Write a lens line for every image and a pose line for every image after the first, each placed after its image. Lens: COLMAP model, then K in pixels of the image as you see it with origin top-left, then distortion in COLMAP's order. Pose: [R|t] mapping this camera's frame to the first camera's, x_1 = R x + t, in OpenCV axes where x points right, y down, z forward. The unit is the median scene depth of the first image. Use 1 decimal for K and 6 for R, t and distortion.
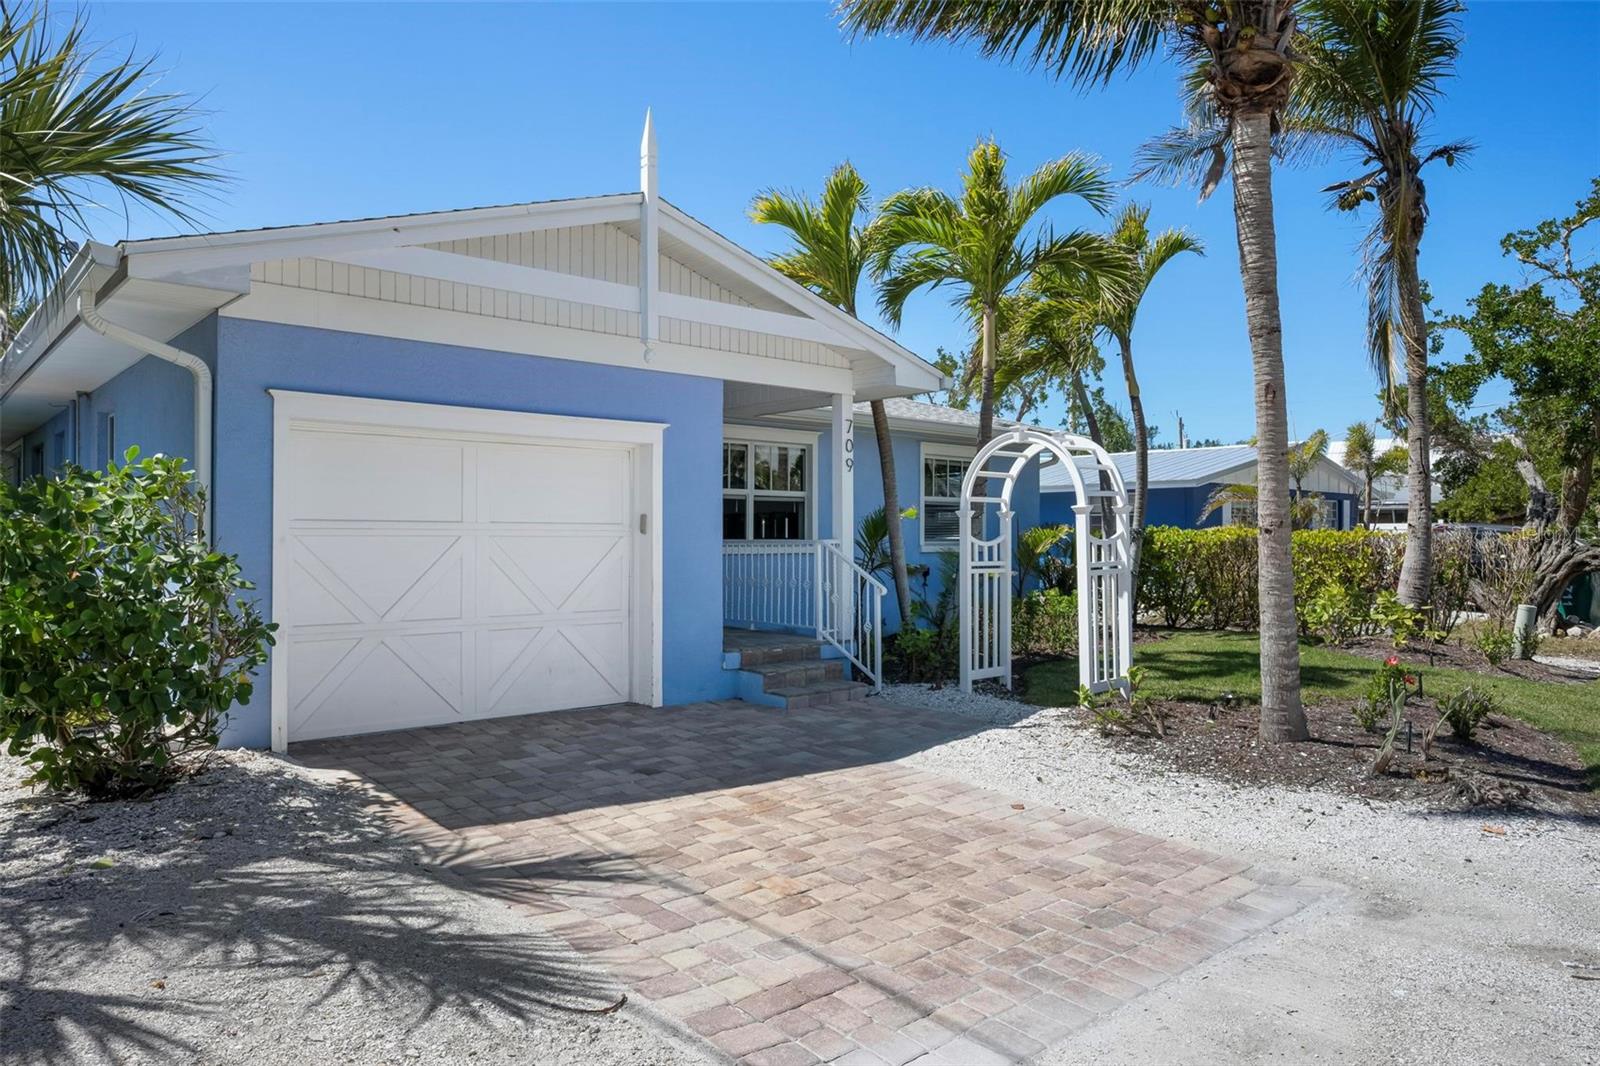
lens RADIAL K [[1042.7, 0, 800.0], [0, 1042.7, 533.0], [0, 0, 1]] dist [-0.005531, -0.000104]
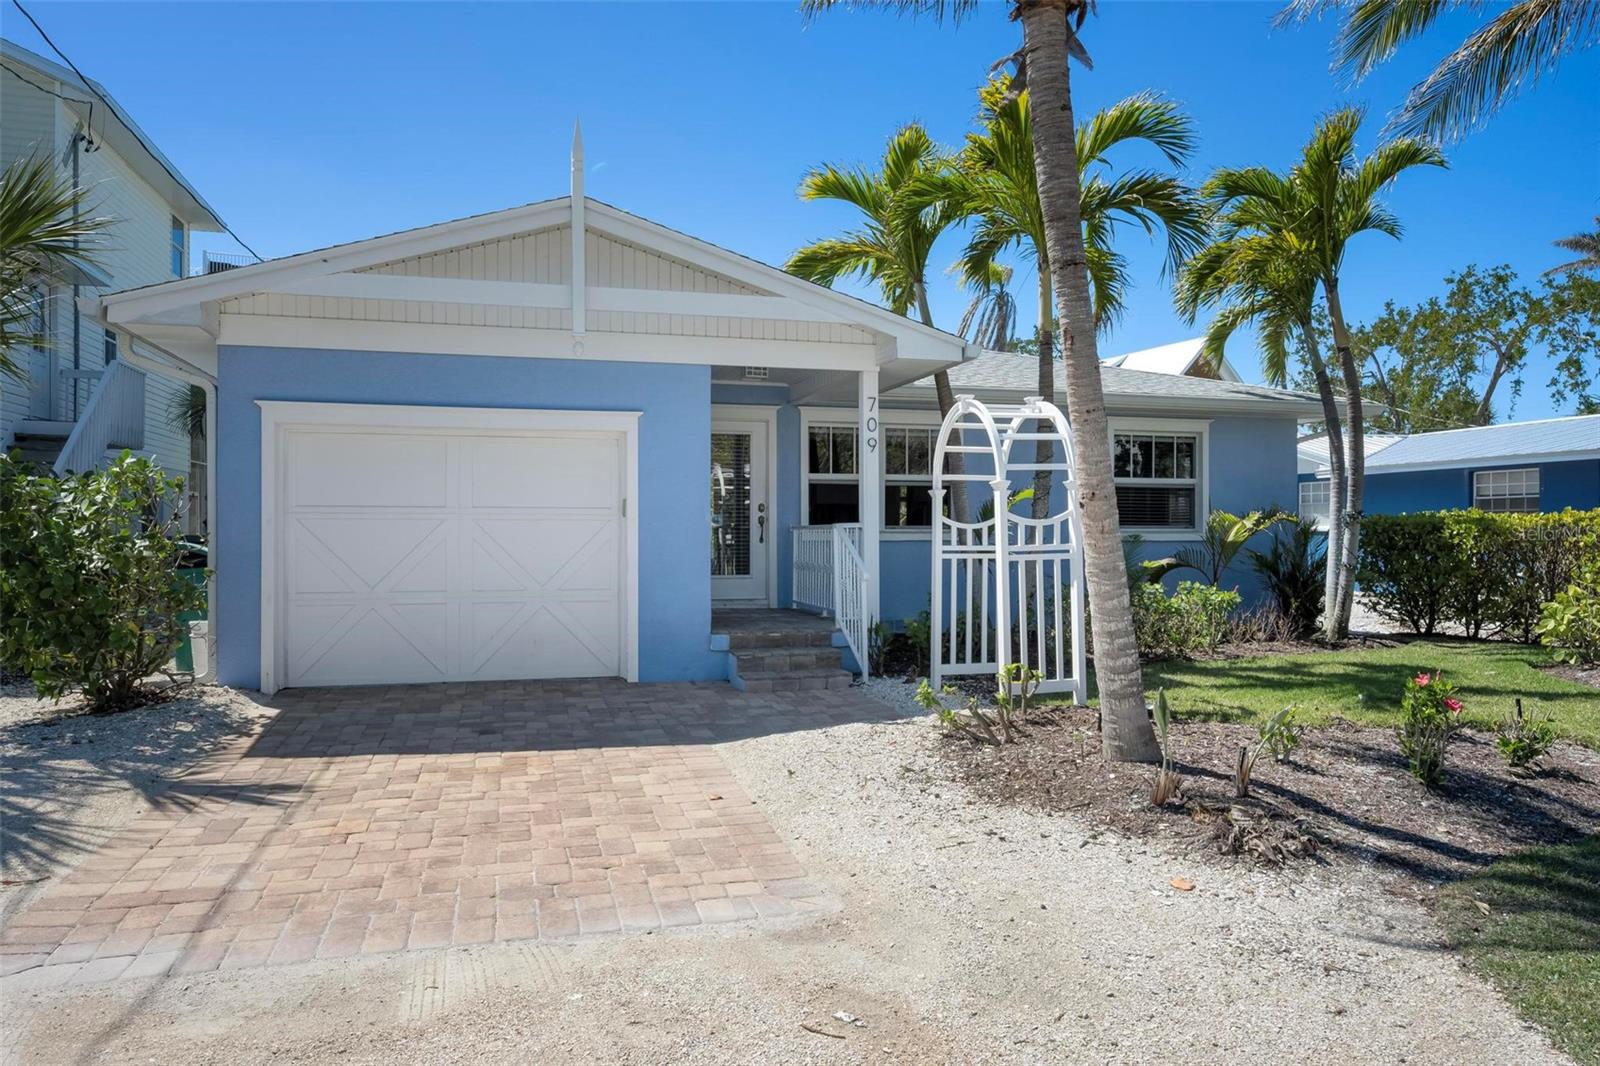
lens RADIAL K [[1077.3, 0, 800.0], [0, 1077.3, 533.0], [0, 0, 1]] dist [0.001205, 0.000046]
pose [[0.898781, -0.000670, -0.438398, 0.457628], [0.002670, 0.999989, 0.003946, 0.012081], [0.438391, -0.004717, 0.898772, 0.092663]]
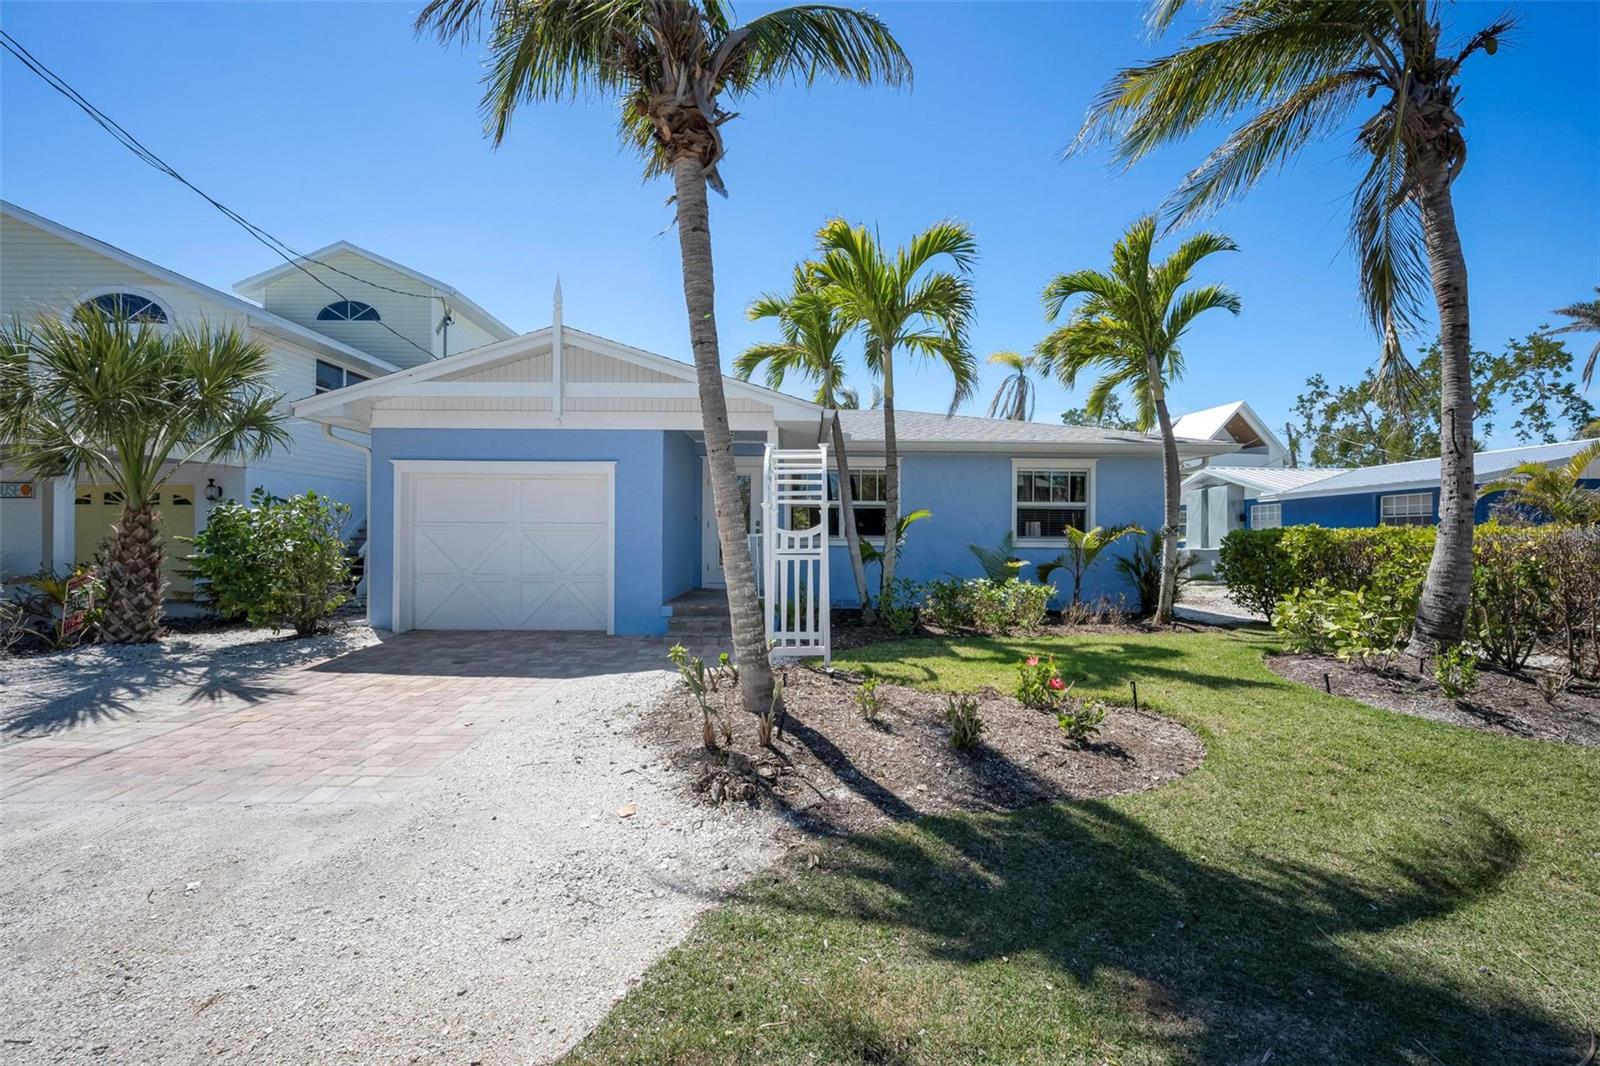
lens RADIAL K [[673.1, 0, 800.0], [0, 673.1, 533.0], [0, 0, 1]] dist [-0.000978, -0.000100]
pose [[0.755156, -0.001848, -0.655542, 0.729811], [-0.003548, 0.999970, -0.006906, 0.012552], [0.655535, 0.007541, 0.755127, 0.369421]]
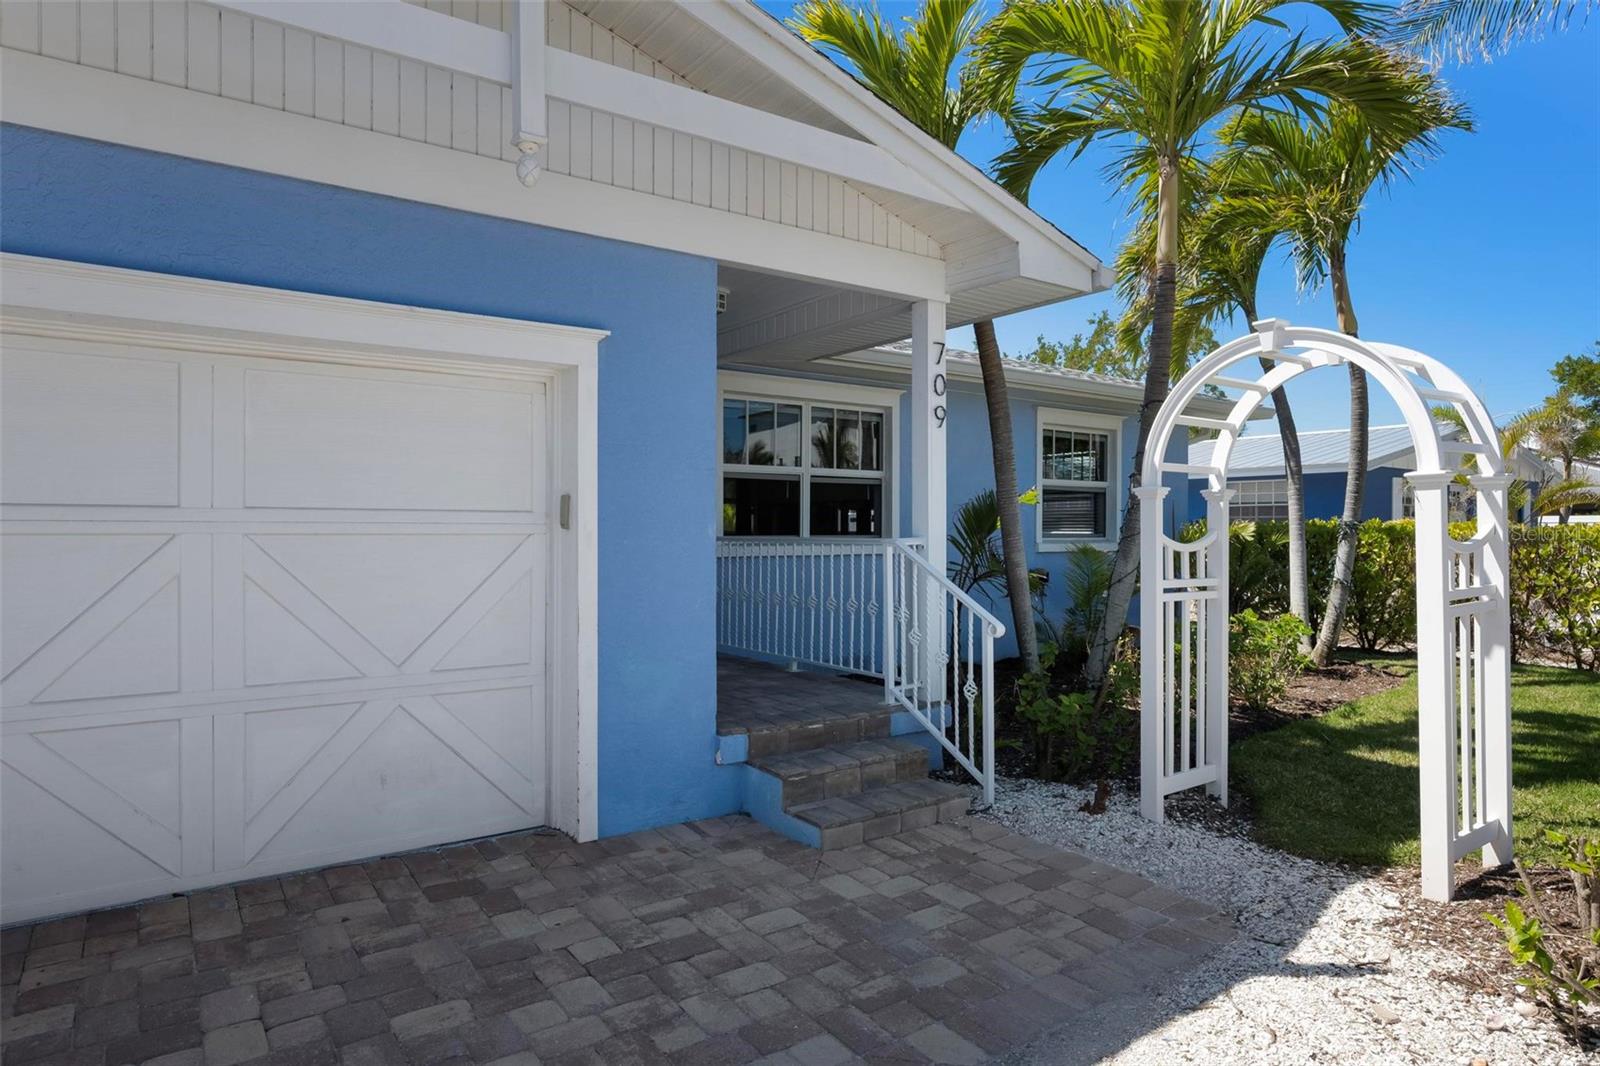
lens RADIAL K [[940.6, 0, 800.0], [0, 940.6, 533.0], [0, 0, 1]] dist [-0.000123, 0.000089]
pose [[0.994274, 0.001428, -0.106852, 0.027092], [-0.000554, 0.999966, 0.008208, -0.001383], [0.106860, -0.008101, 0.994241, 0.480524]]
